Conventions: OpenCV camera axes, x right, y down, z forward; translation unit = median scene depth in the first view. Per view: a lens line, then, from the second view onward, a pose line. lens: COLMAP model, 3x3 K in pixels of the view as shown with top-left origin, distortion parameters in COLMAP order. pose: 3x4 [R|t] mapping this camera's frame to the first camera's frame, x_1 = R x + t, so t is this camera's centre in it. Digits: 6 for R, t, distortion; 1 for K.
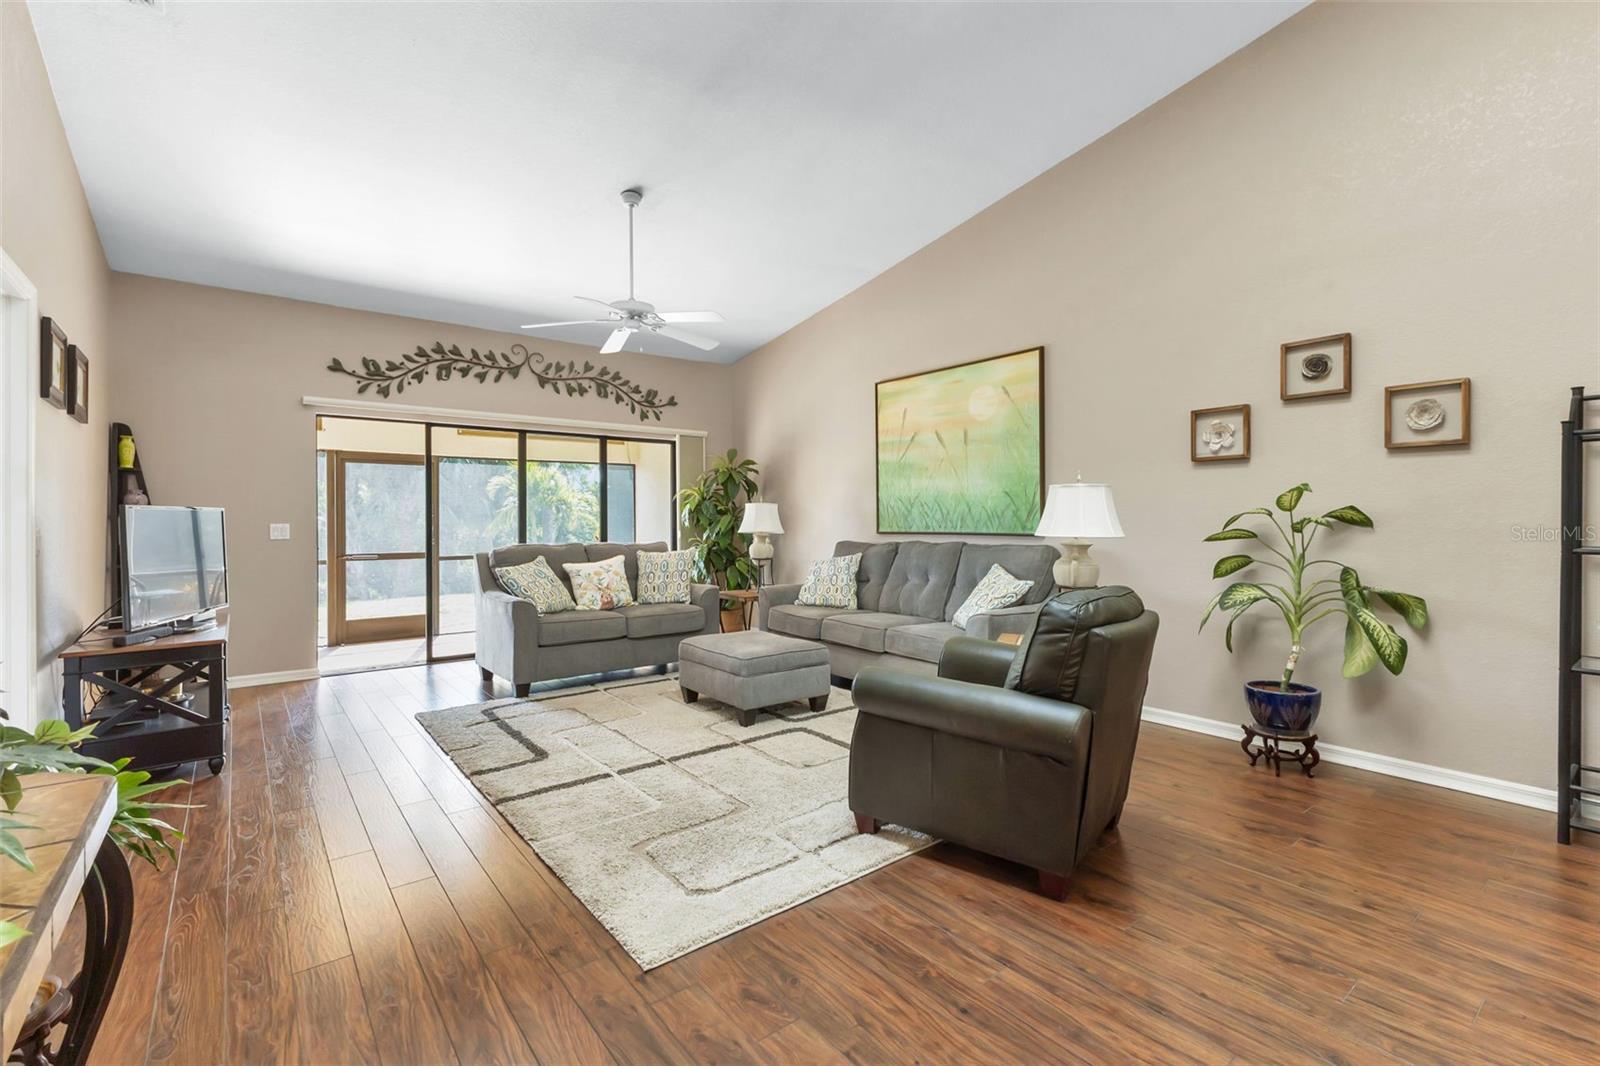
lens RADIAL K [[708.9, 0, 807.8], [0, 708.9, 528.6], [0, 0, 1]] dist [0.001889, 0.000198]
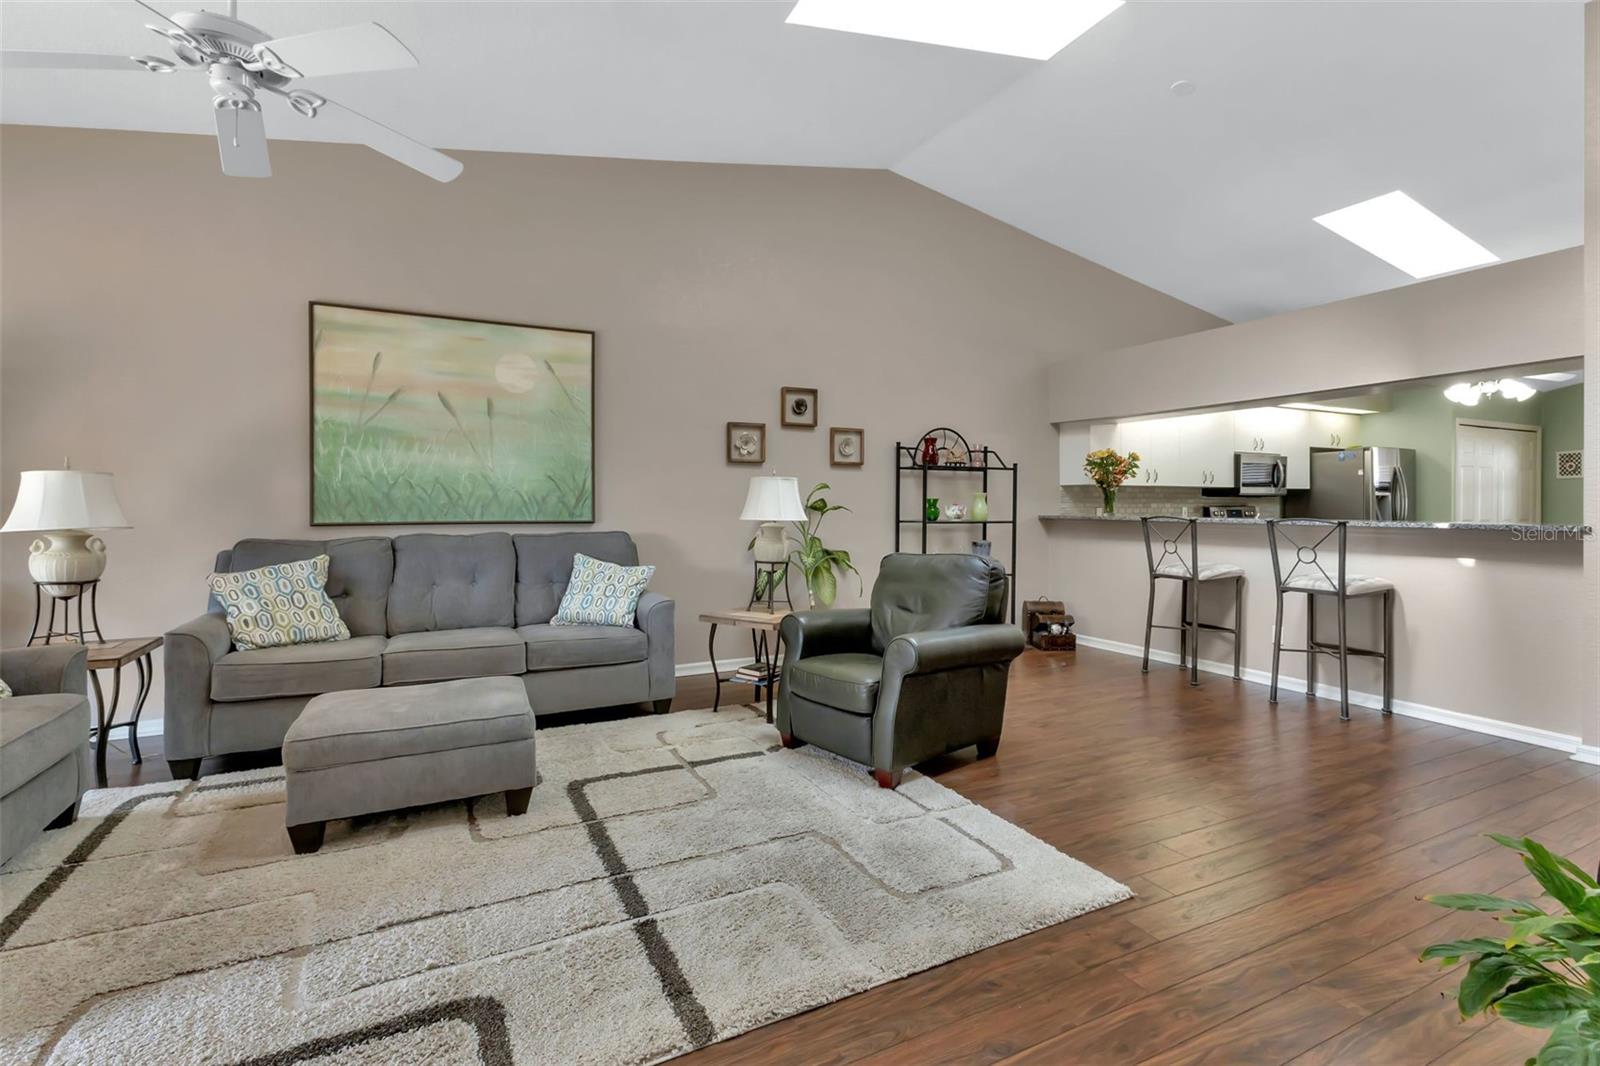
lens RADIAL K [[708.9, 0, 803.1], [0, 708.9, 516.4], [0, 0, 1]] dist [0.001889, 0.000198]
pose [[0.215047, -0.011942, 0.976531, -0.724450], [0.009524, 0.999903, 0.010130, -0.007023], [-0.976557, 0.007123, 0.215140, 0.628100]]
